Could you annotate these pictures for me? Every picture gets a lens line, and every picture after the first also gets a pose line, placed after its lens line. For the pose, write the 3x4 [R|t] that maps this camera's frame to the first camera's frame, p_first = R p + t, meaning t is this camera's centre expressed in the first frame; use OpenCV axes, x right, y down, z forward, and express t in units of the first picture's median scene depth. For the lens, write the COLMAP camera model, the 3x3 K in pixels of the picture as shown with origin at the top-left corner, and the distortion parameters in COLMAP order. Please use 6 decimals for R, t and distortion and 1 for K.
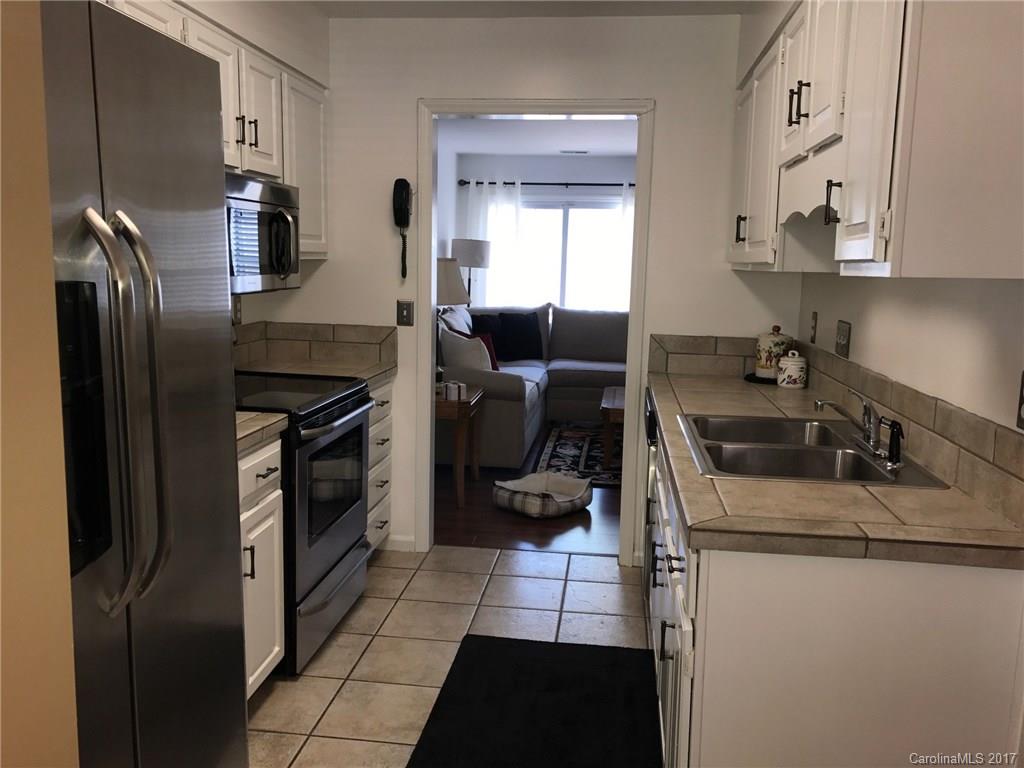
lens RADIAL K [[832.1, 0, 512.9], [0, 832.1, 397.1], [0, 0, 1]] dist [0.062161, -0.098219]
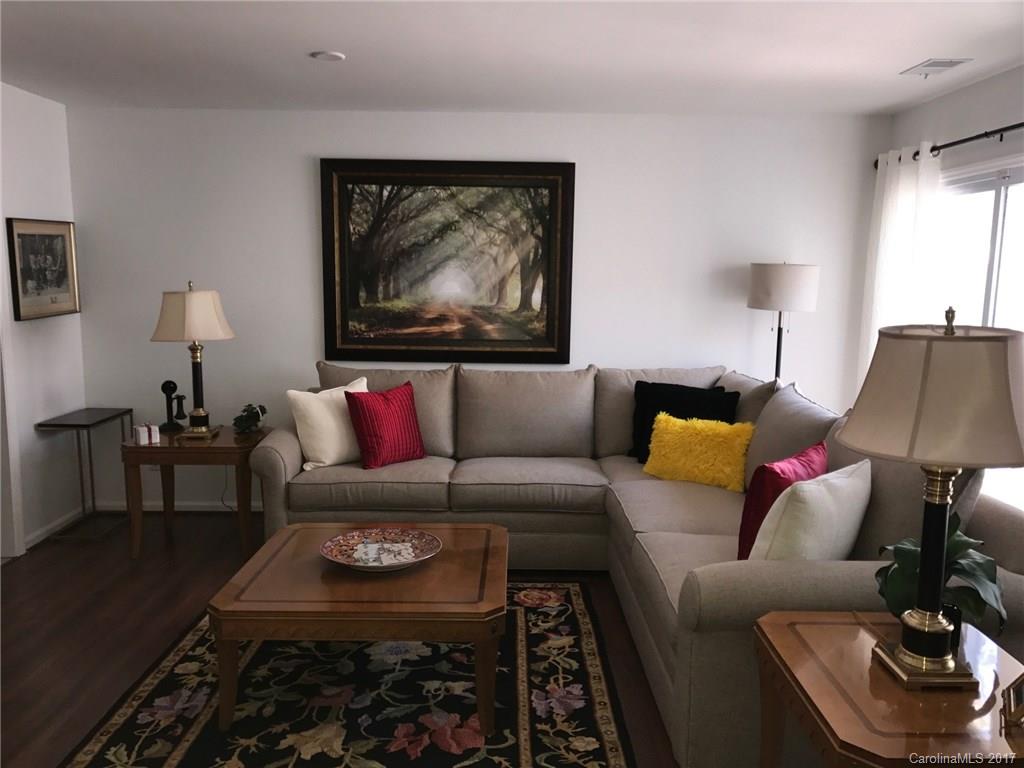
lens RADIAL K [[822.7, 0, 512.1], [0, 822.7, 414.3], [0, 0, 1]] dist [0.074429, -0.084251]
pose [[0.129983, 0.152452, -0.979726, 1.408725], [-0.172540, 0.976511, 0.129060, -0.345614], [0.976389, 0.152266, 0.153234, 2.003762]]
